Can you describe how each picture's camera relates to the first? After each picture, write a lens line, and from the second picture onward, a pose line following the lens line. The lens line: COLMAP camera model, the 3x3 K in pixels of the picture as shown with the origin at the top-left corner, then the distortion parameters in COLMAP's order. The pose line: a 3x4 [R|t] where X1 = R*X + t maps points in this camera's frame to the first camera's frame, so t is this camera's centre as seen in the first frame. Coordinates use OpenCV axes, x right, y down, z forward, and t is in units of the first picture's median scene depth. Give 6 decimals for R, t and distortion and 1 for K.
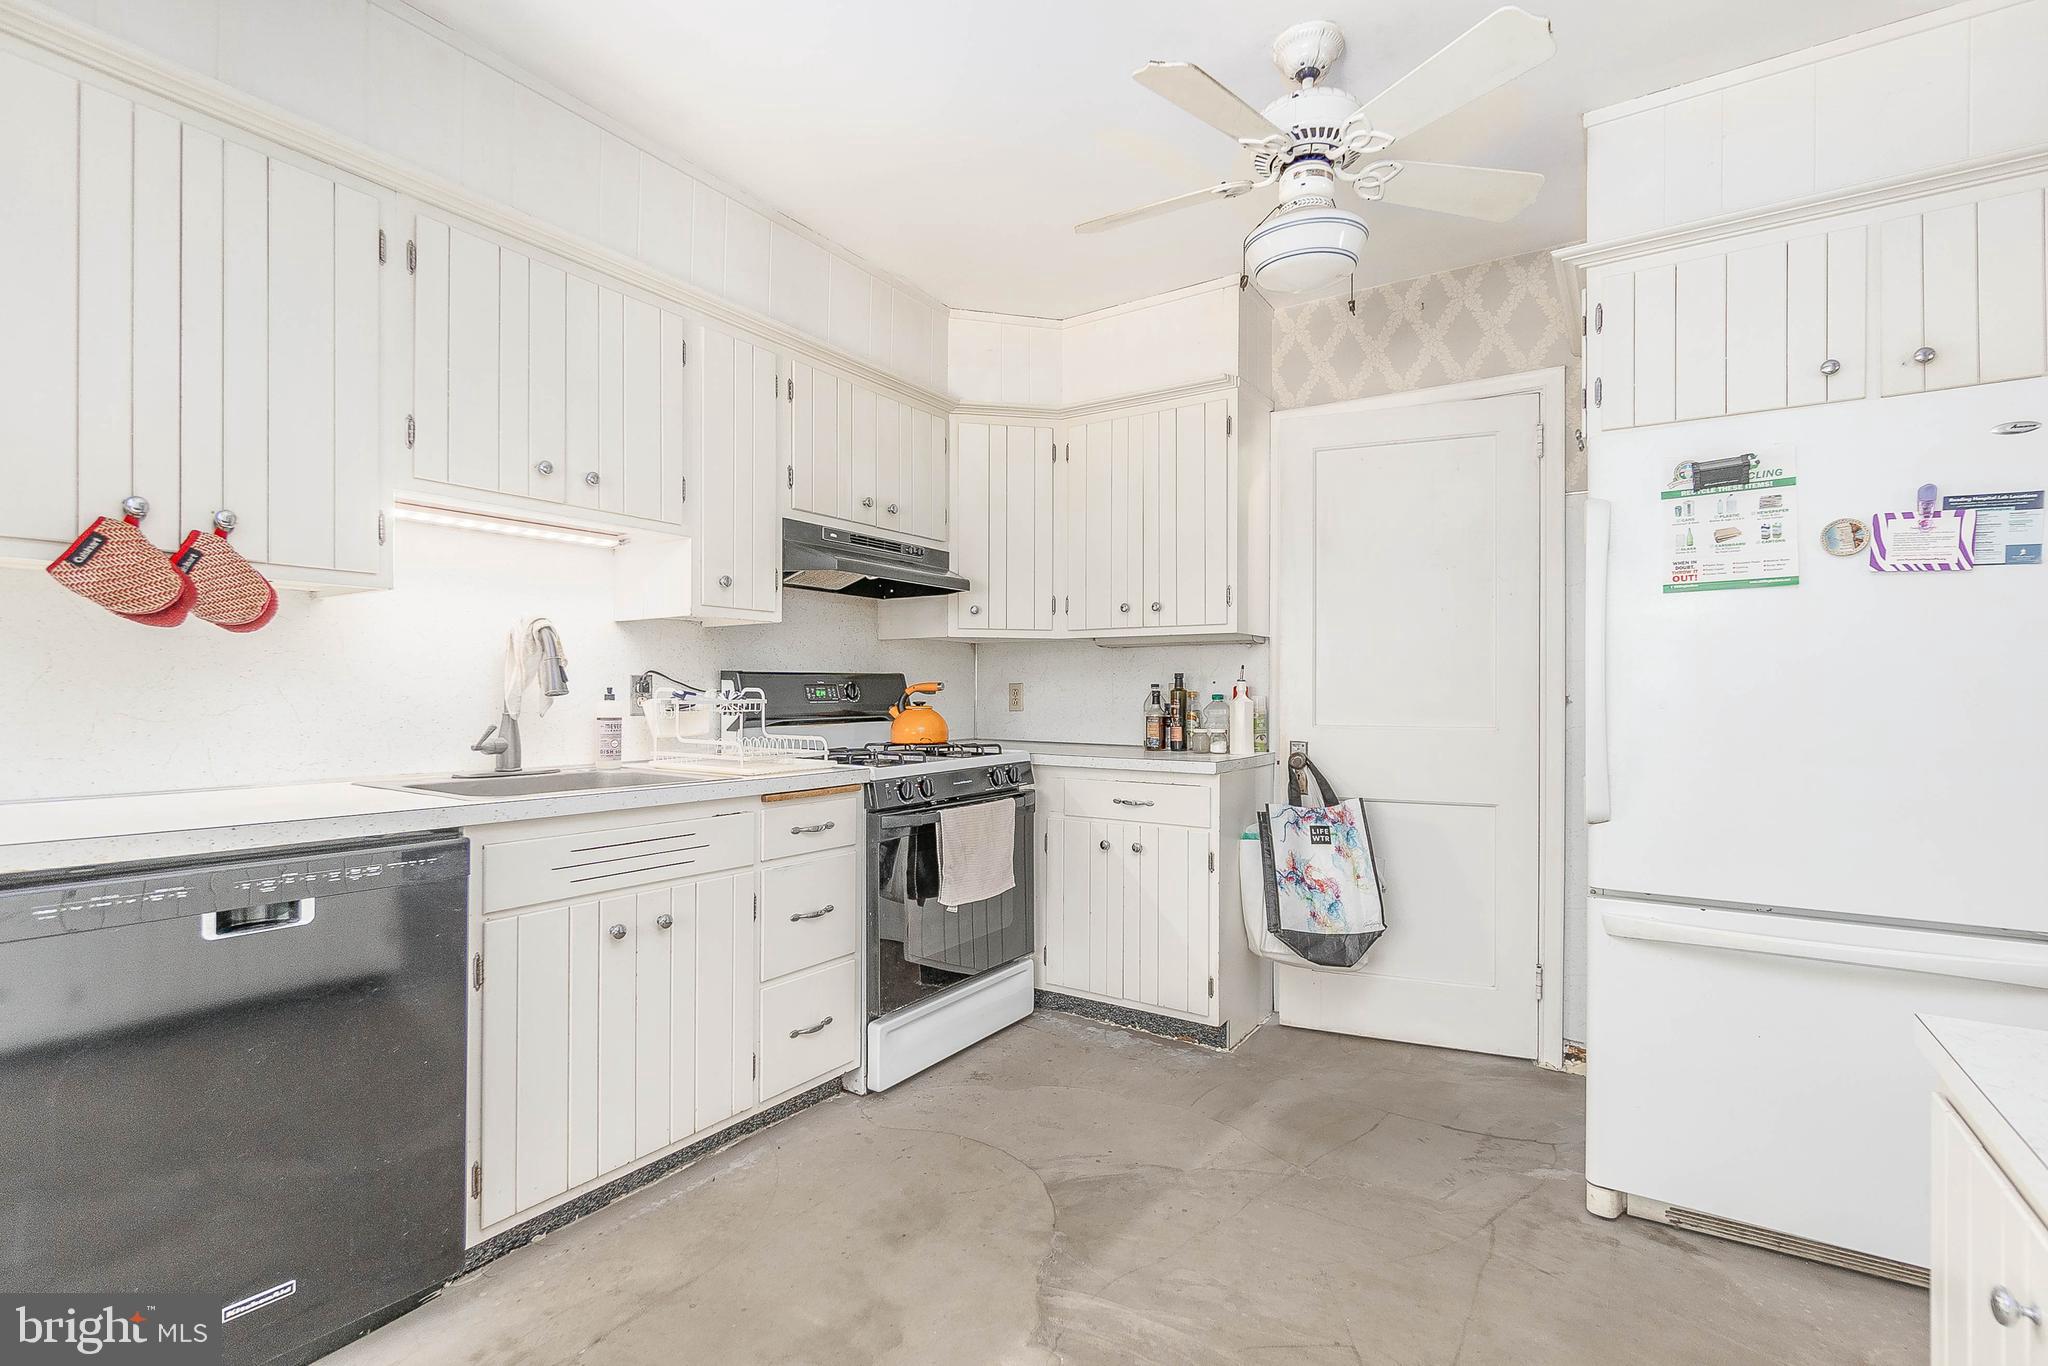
lens RADIAL K [[953.7, 0, 1021.3], [0, 953.7, 690.4], [0, 0, 1]] dist [-0.001874, -0.000010]
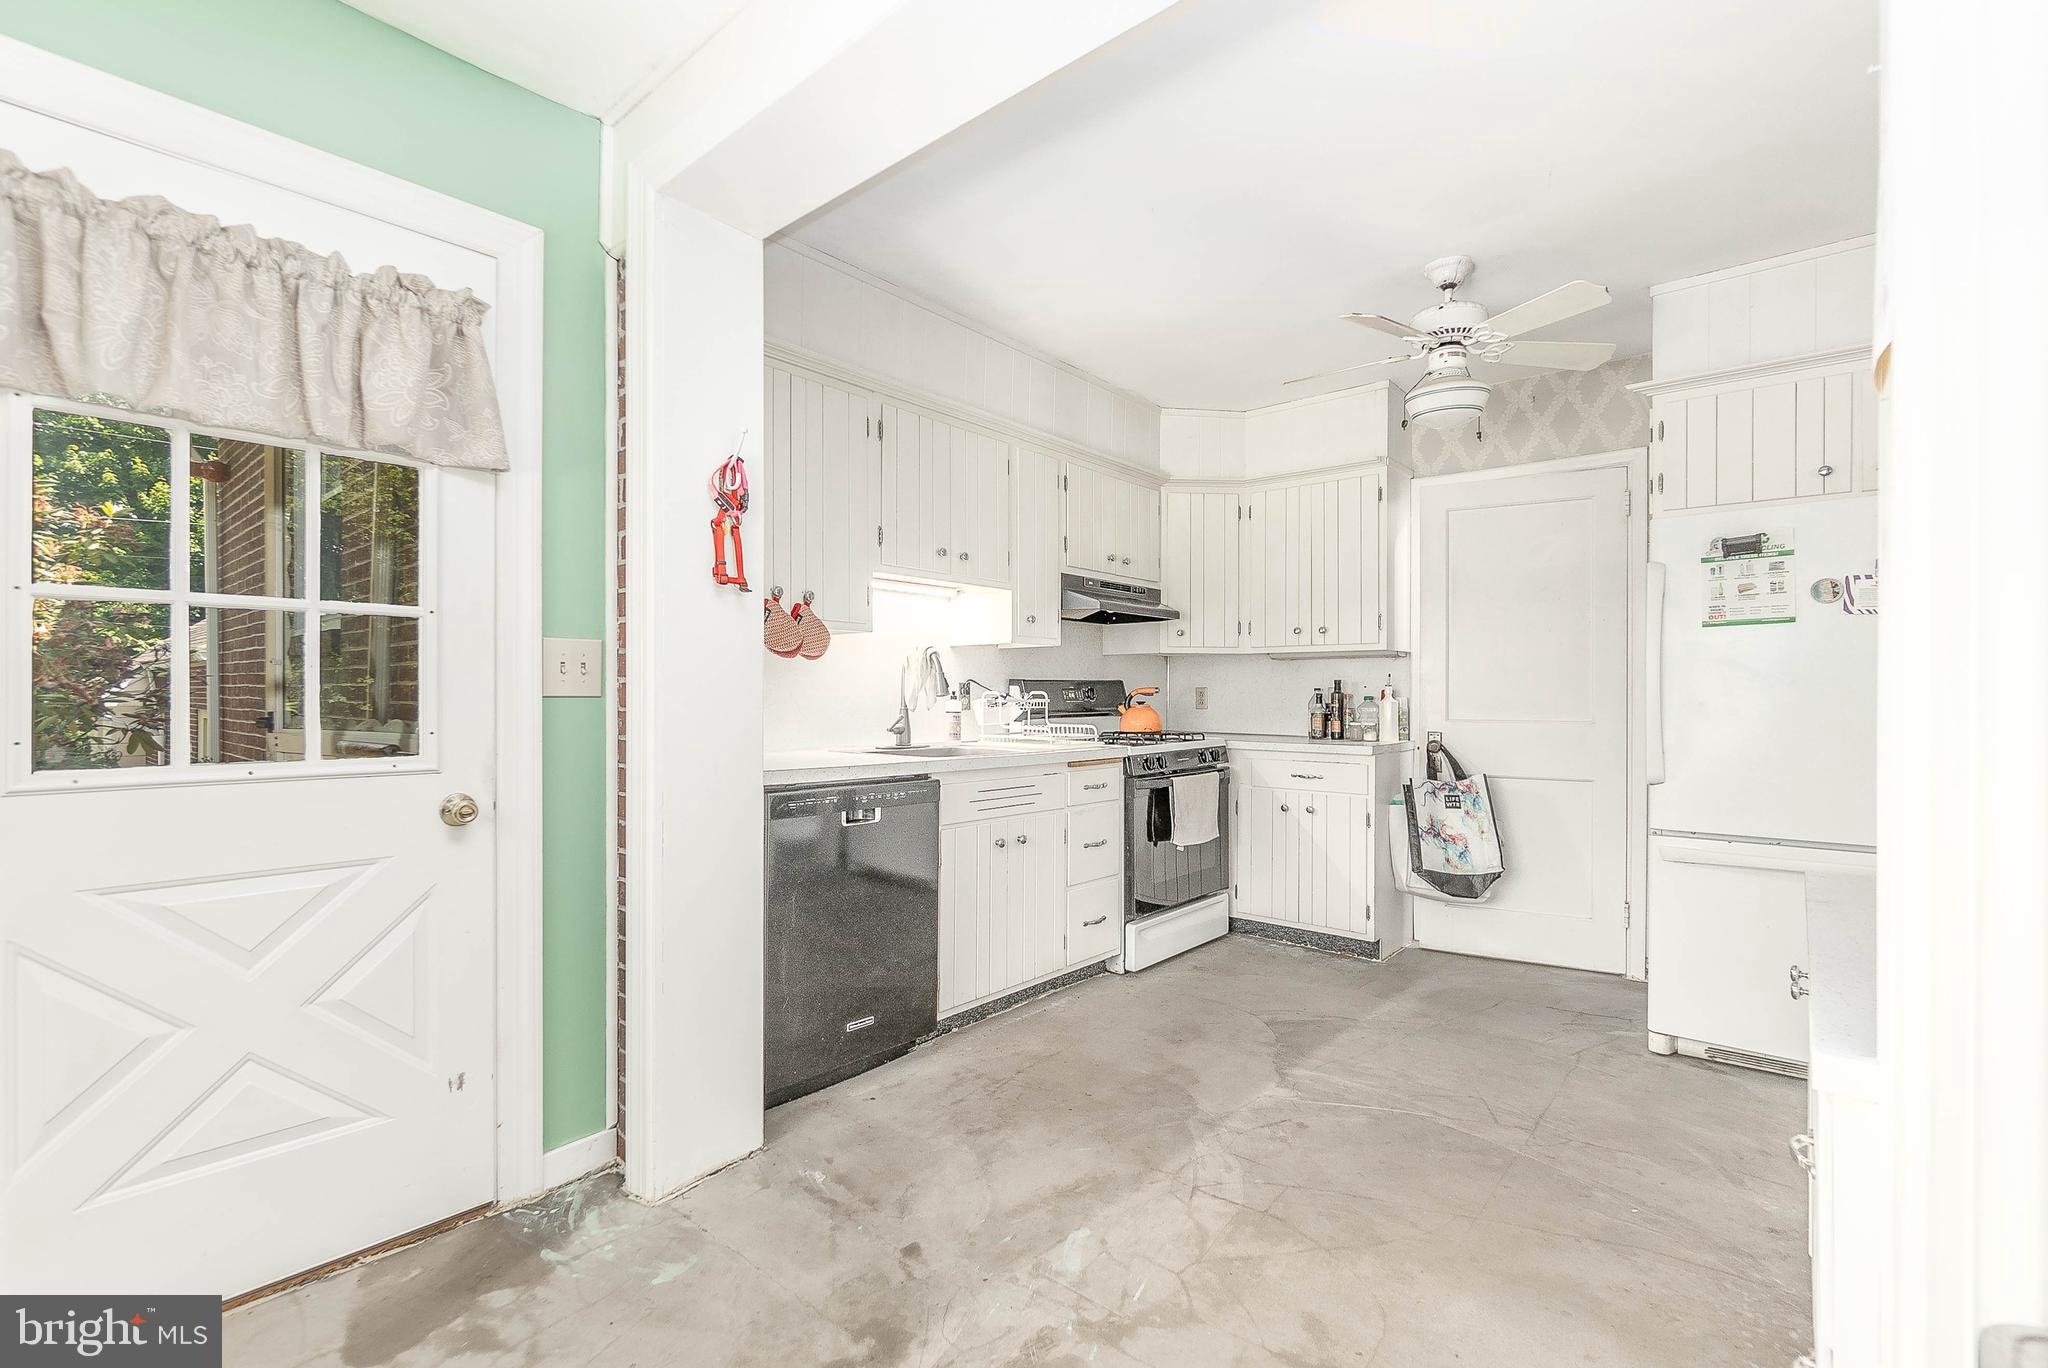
lens RADIAL K [[941.8, 0, 1014.0], [0, 941.8, 690.8], [0, 0, 1]] dist [-0.003567, -0.000126]
pose [[0.993016, 0.000118, -0.117981, -0.160067], [-0.000337, 0.999998, -0.001832, -0.000711], [0.117981, 0.001859, 0.993014, -0.433133]]
